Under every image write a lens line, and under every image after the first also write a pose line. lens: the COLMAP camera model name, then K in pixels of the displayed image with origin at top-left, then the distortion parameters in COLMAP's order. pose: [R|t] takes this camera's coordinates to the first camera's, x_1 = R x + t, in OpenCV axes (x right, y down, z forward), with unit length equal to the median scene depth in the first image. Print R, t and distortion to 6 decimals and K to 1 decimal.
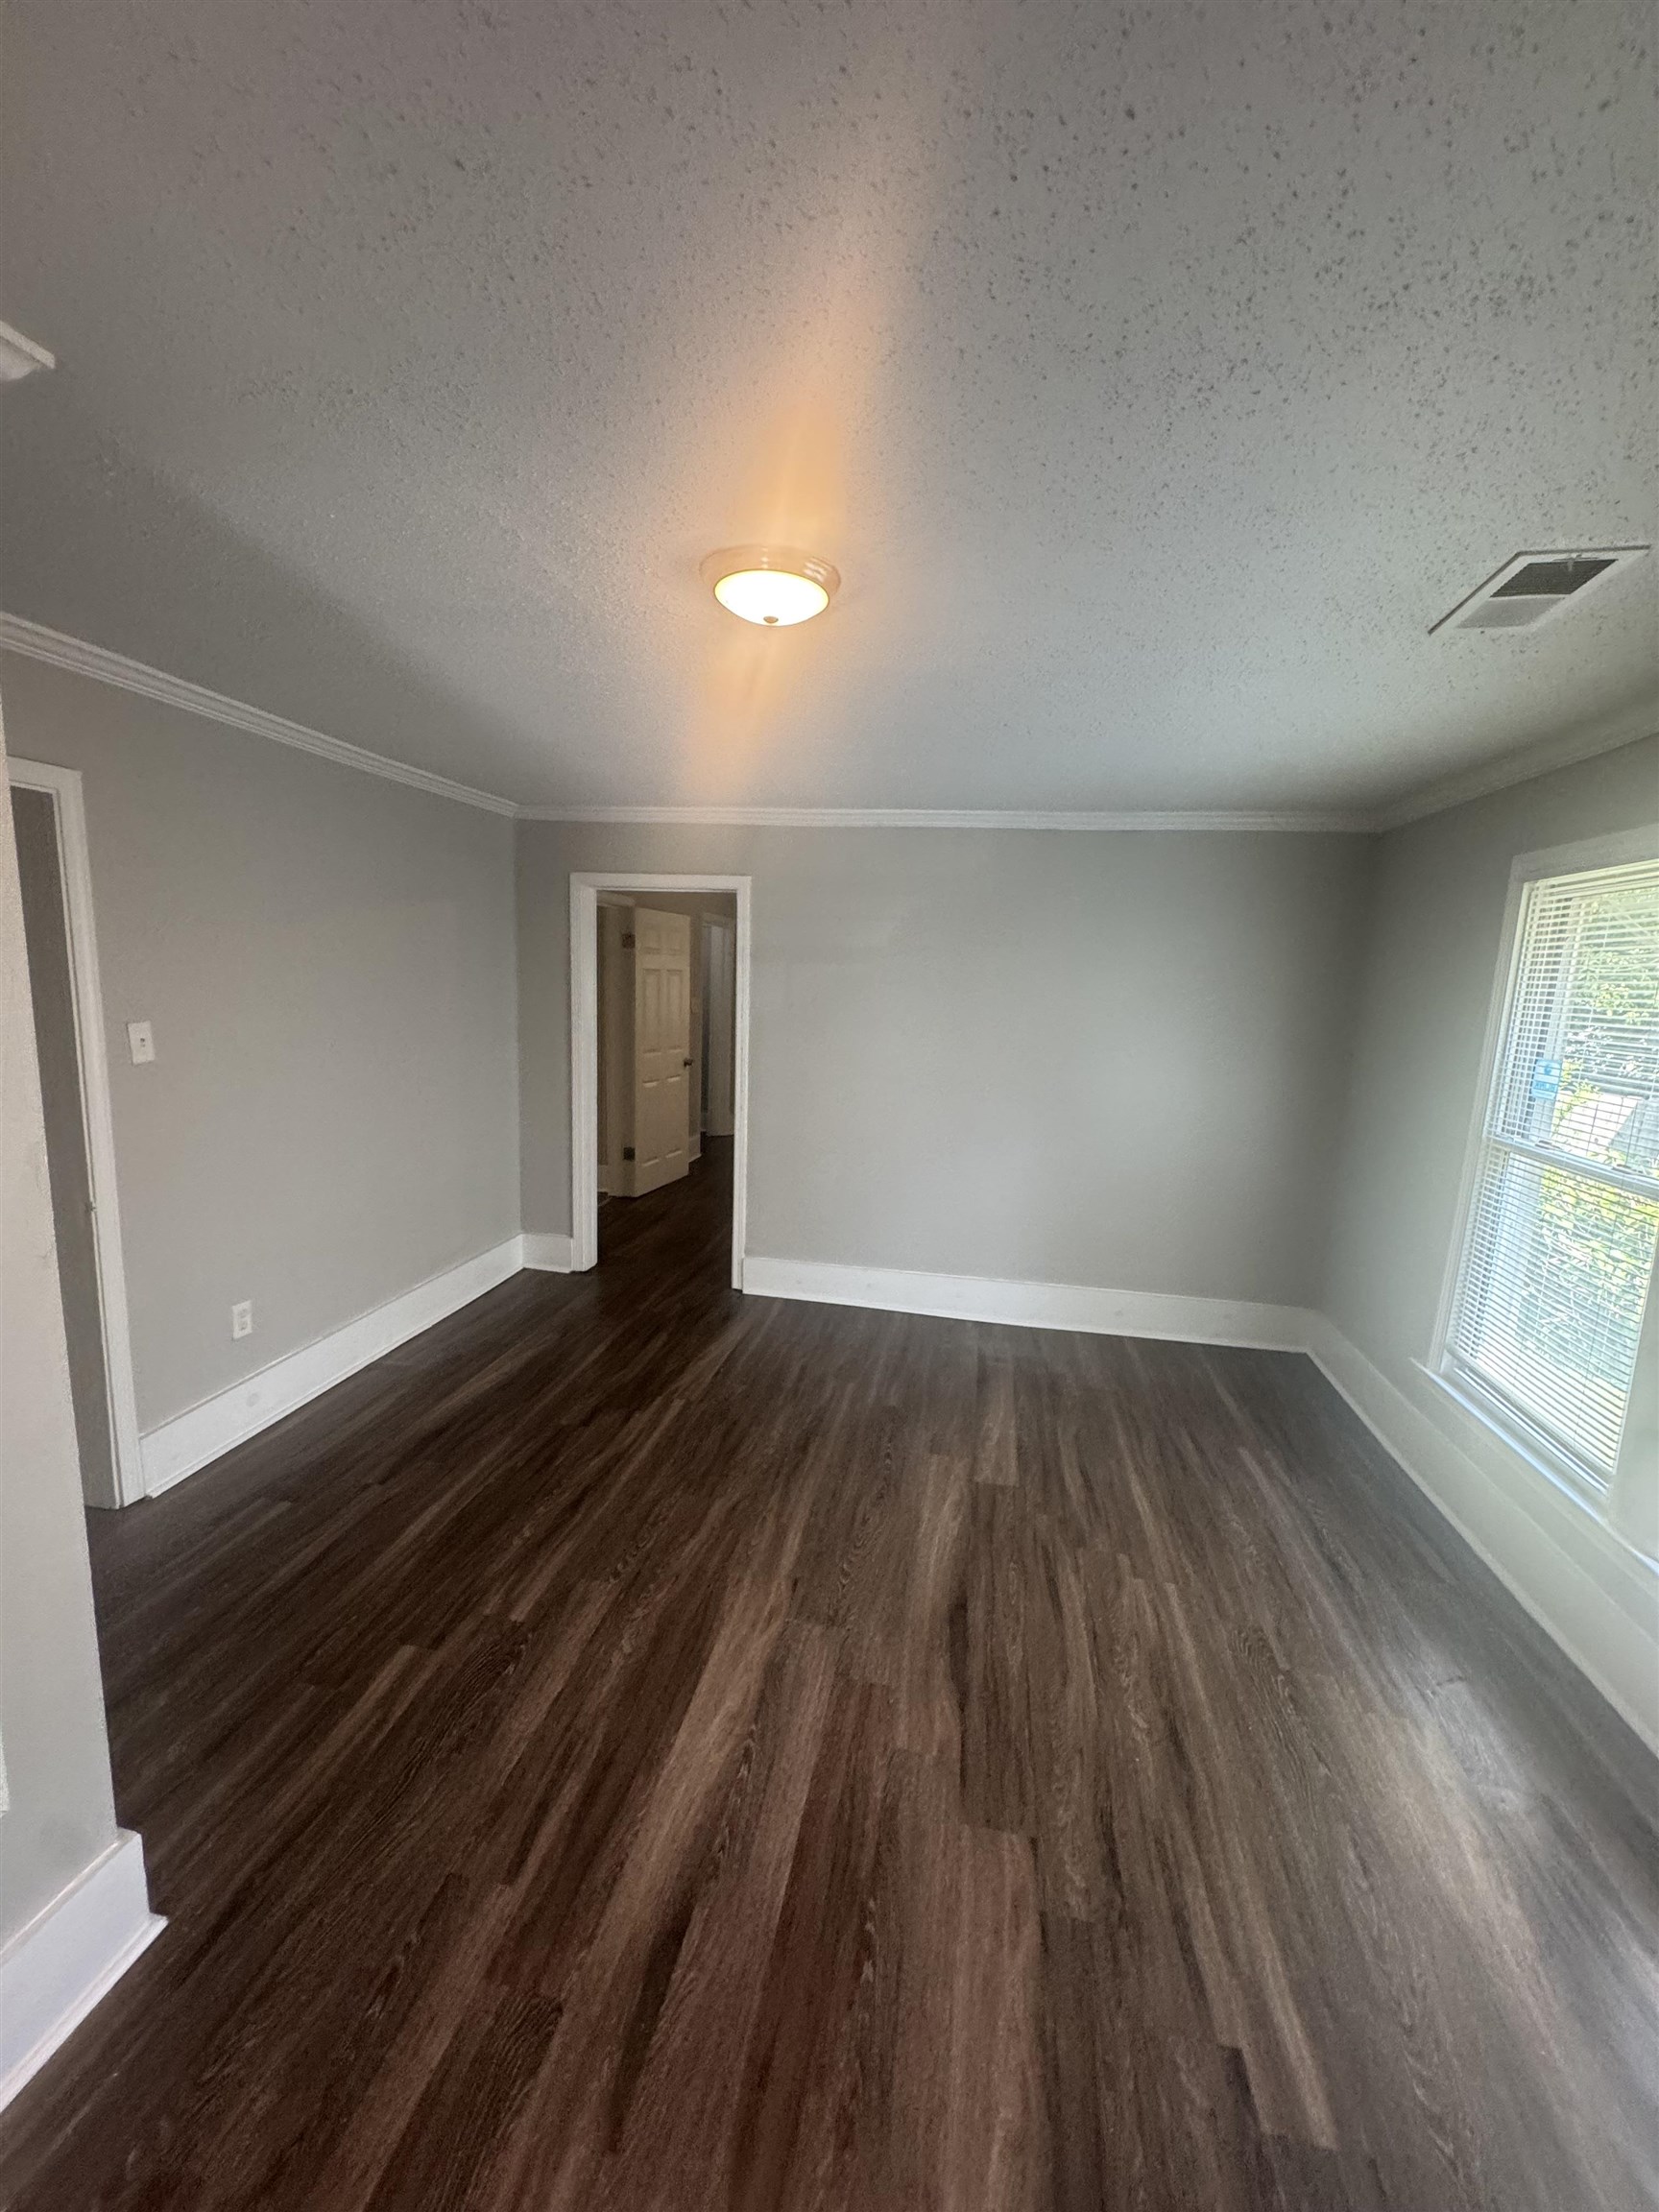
lens RADIAL K [[883.0, 0, 827.7], [0, 883.0, 1101.2], [0, 0, 1]] dist [-0.001977, -0.000641]
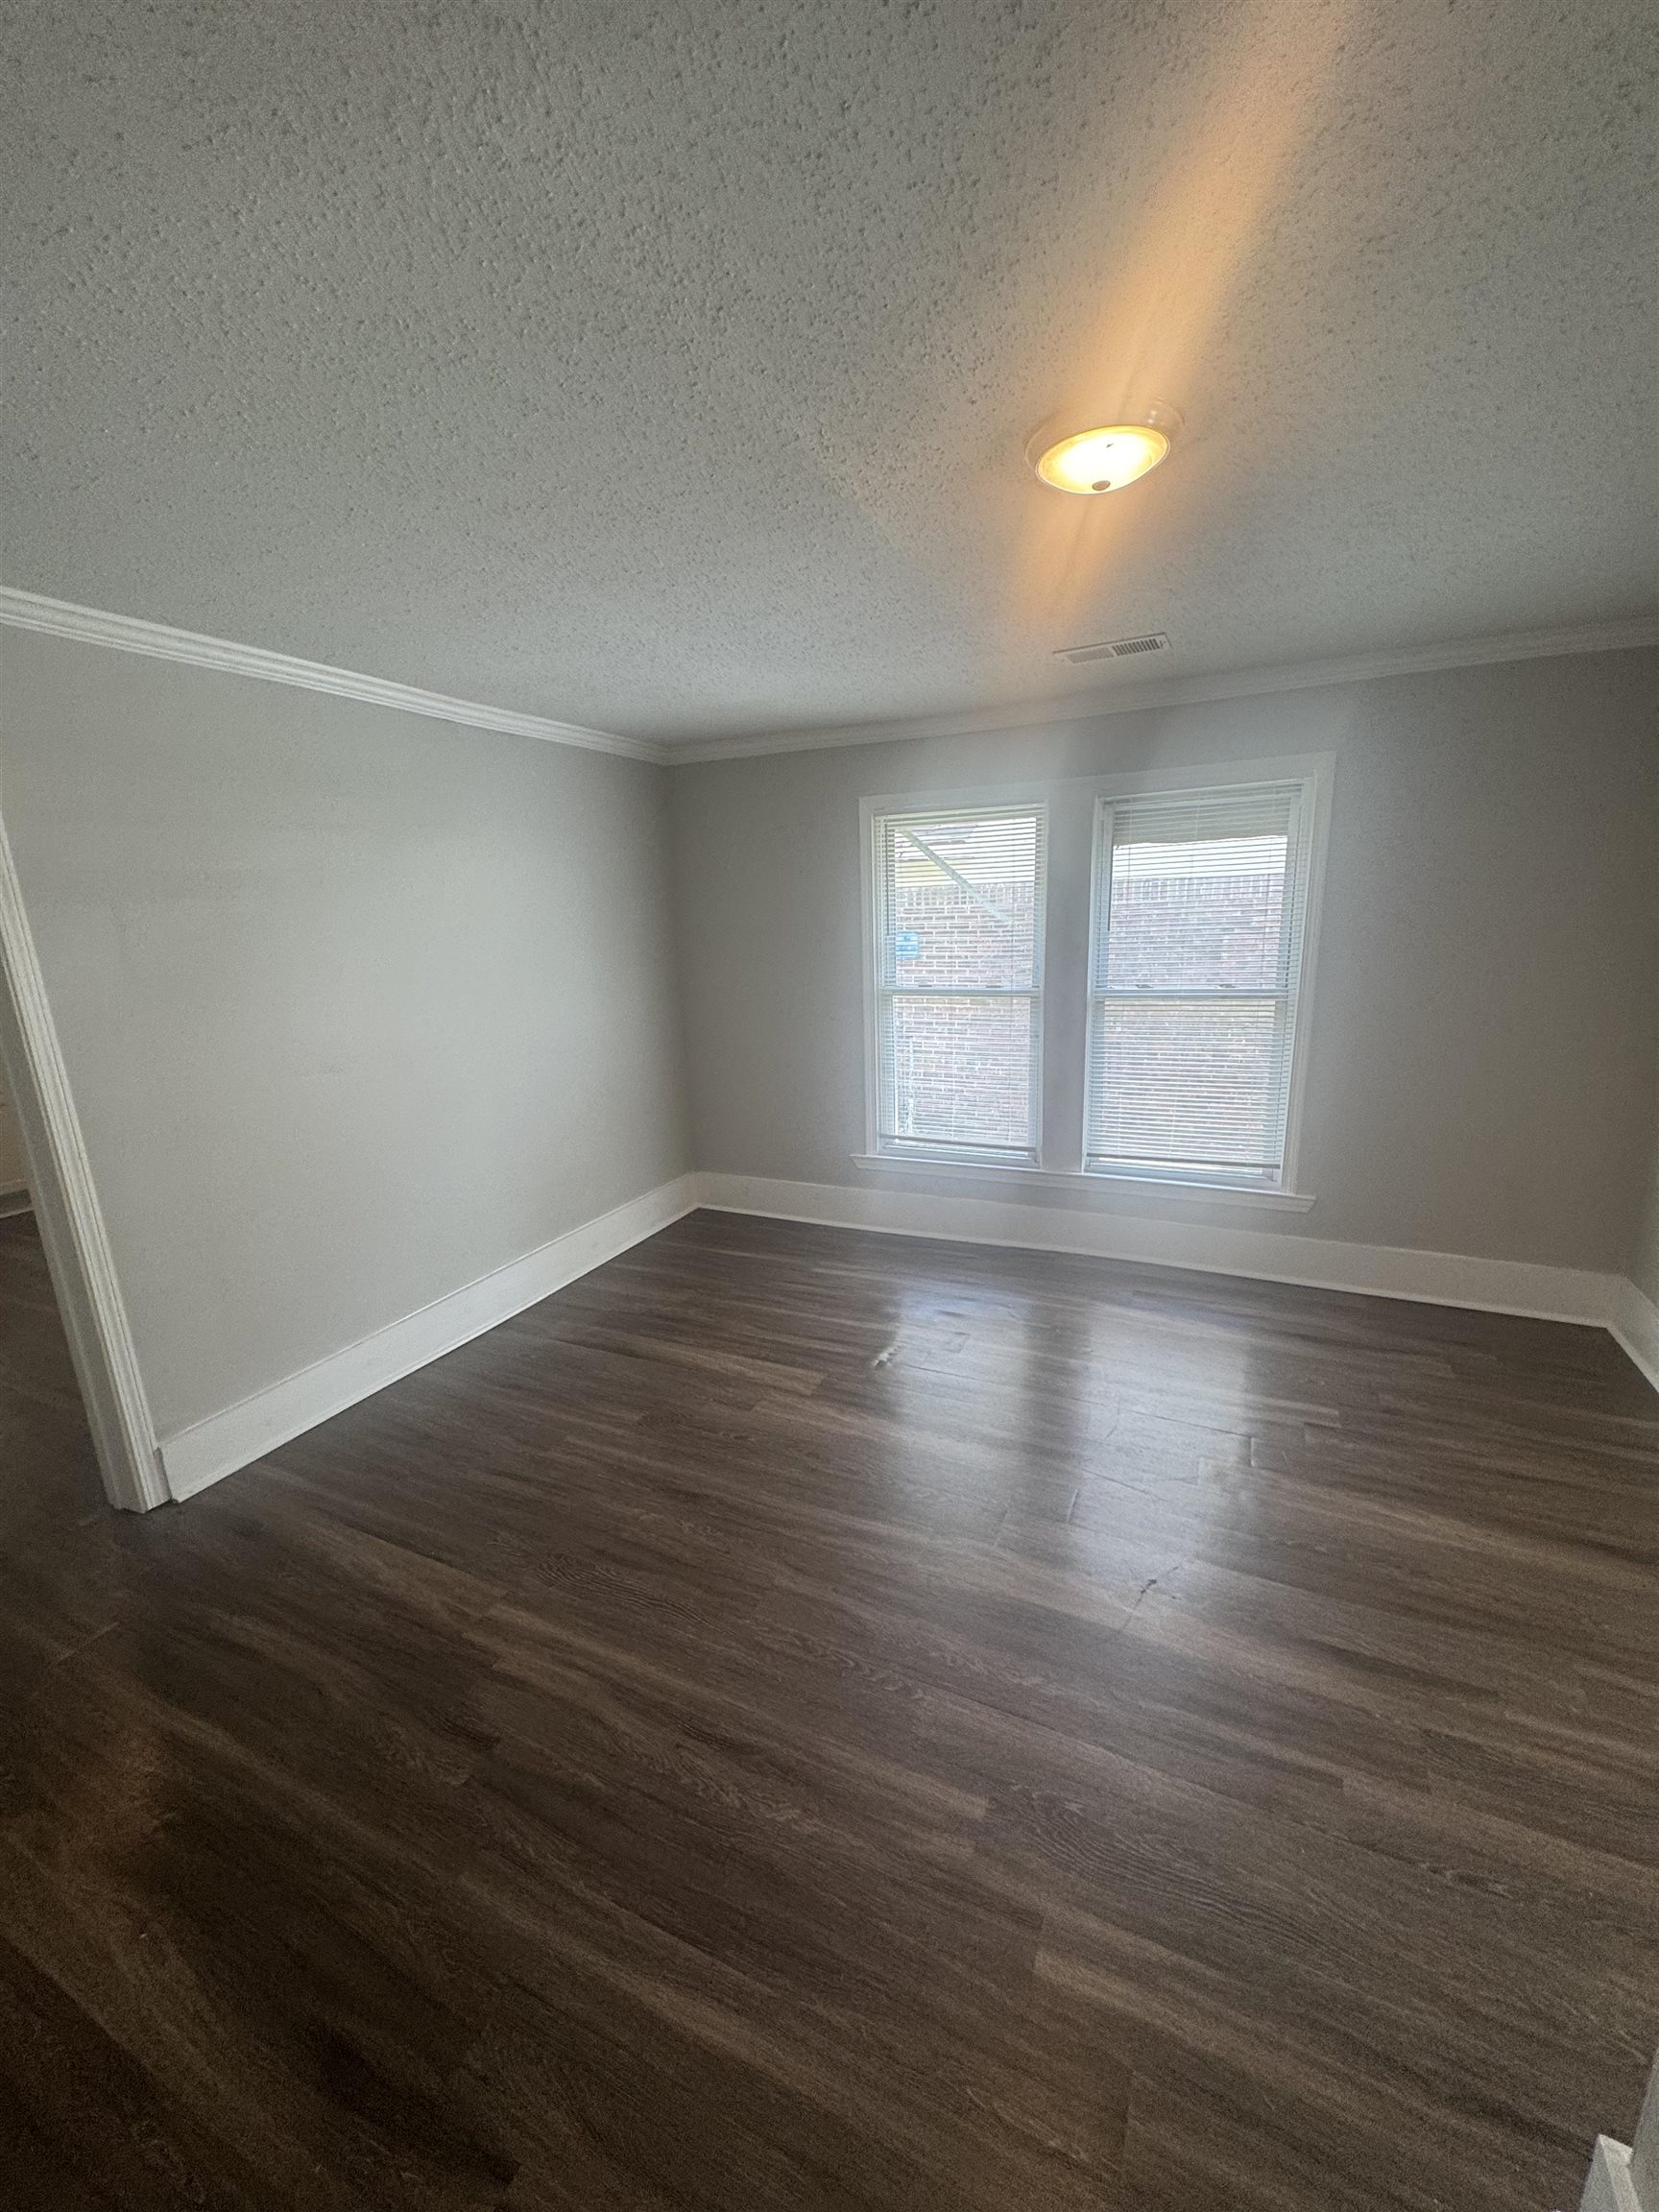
lens RADIAL K [[883.0, 0, 827.7], [0, 883.0, 1101.2], [0, 0, 1]] dist [-0.001977, -0.000641]
pose [[0.251494, -0.257119, 0.933081, -0.694766], [0.182571, 0.959363, 0.215153, -0.110825], [-0.950483, 0.116244, 0.288217, 0.647653]]
